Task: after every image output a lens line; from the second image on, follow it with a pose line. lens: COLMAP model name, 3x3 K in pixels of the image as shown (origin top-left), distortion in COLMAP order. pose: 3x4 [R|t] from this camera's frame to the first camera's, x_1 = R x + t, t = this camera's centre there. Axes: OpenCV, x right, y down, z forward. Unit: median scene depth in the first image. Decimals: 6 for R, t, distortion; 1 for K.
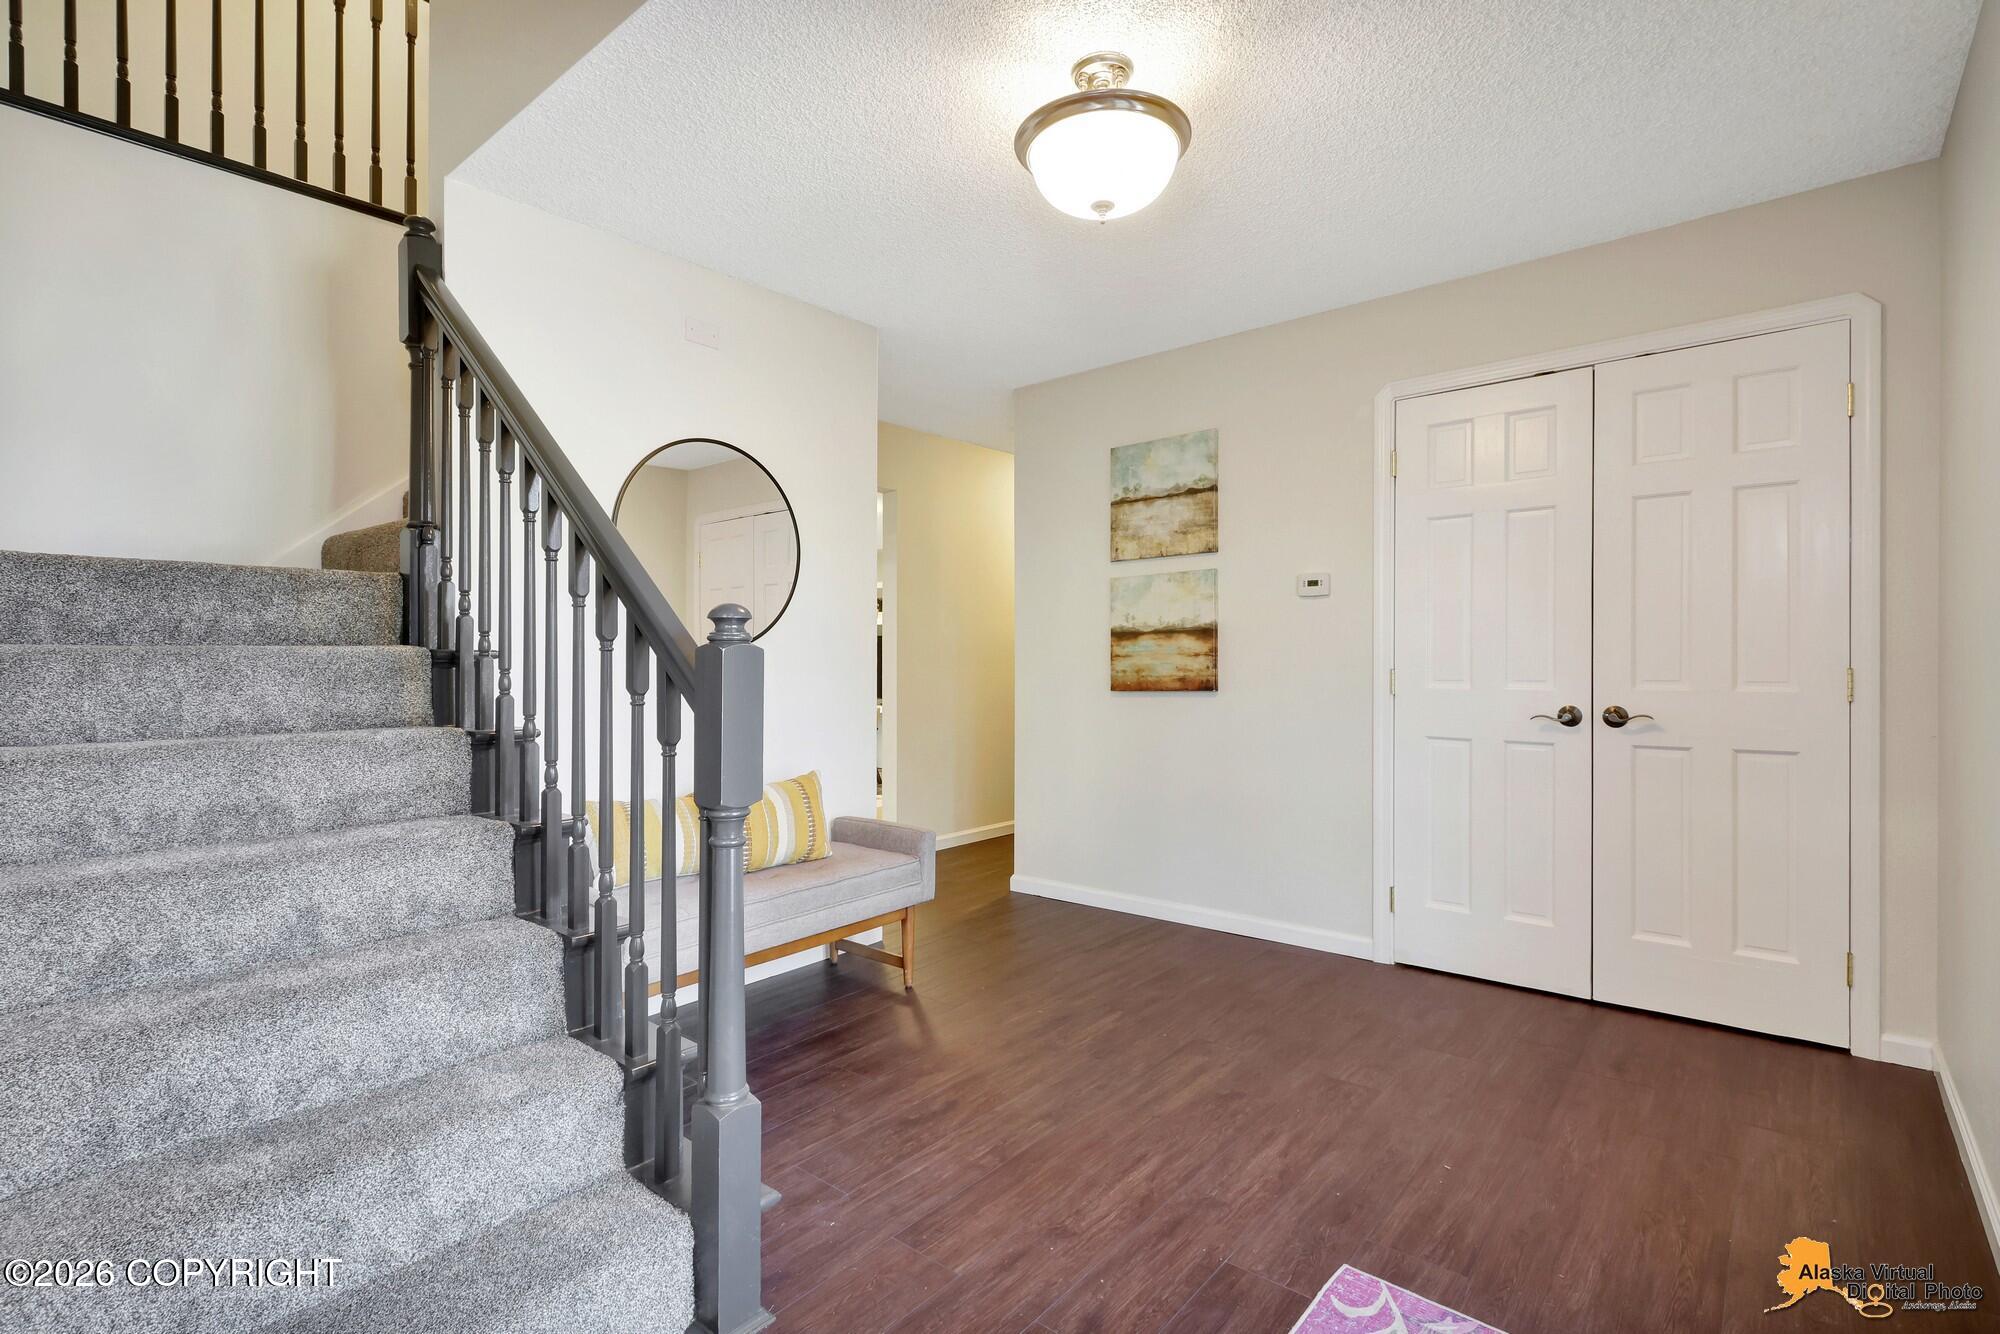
lens RADIAL K [[946.2, 0, 1016.9], [0, 946.2, 665.3], [0, 0, 1]] dist [-0.000734, -0.000115]
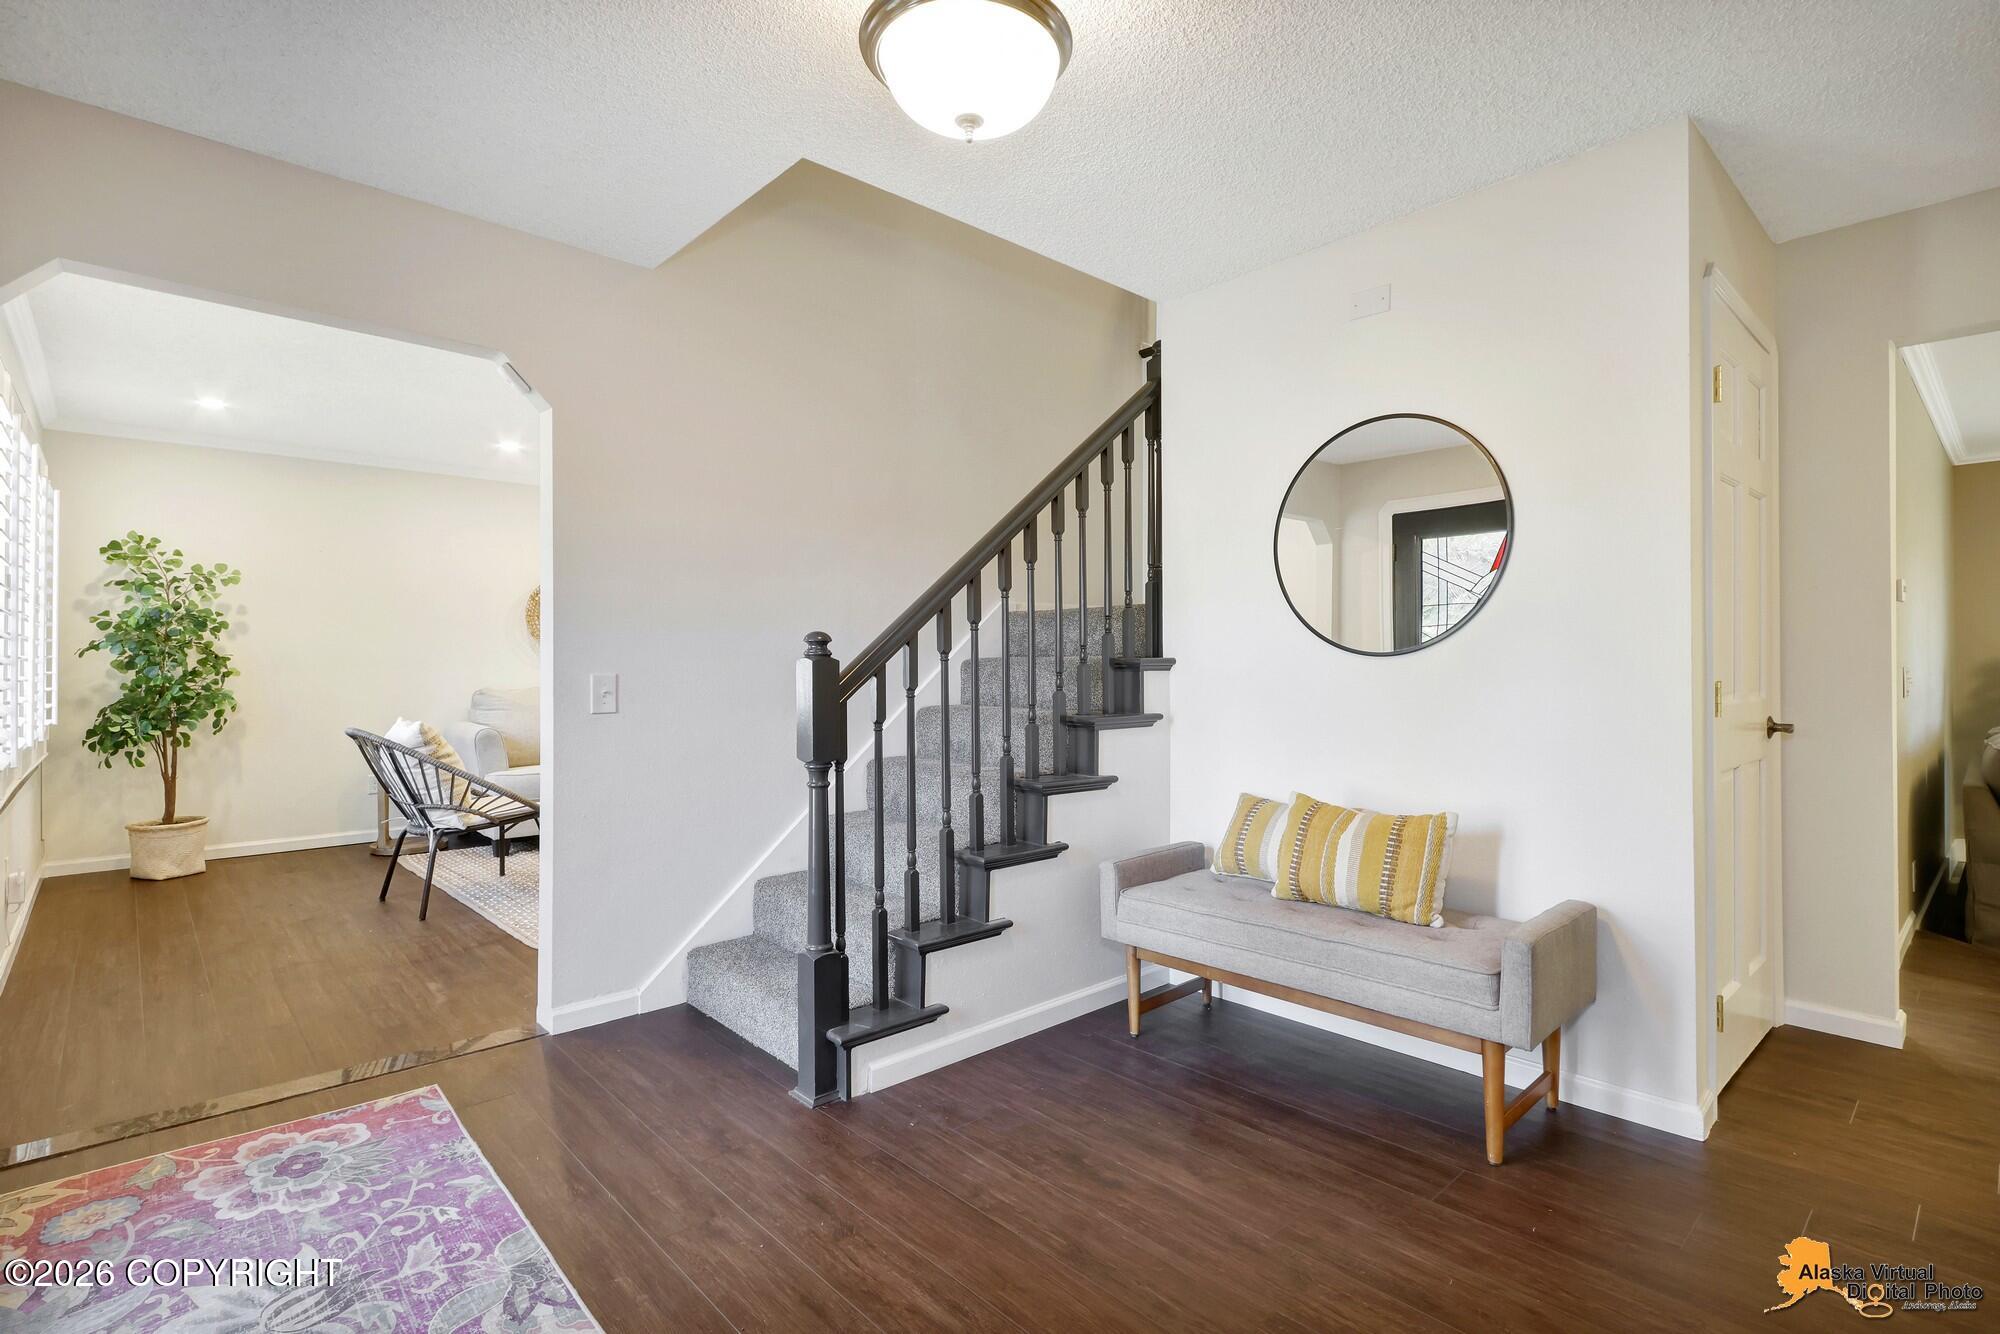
lens RADIAL K [[946.2, 0, 1020.0], [0, 946.2, 657.2], [0, 0, 1]] dist [-0.000734, -0.000115]
pose [[-0.130239, 0.003135, -0.991478, 0.834916], [-0.001198, 0.999994, 0.003320, -0.033863], [0.991482, 0.001621, -0.130234, 1.045896]]
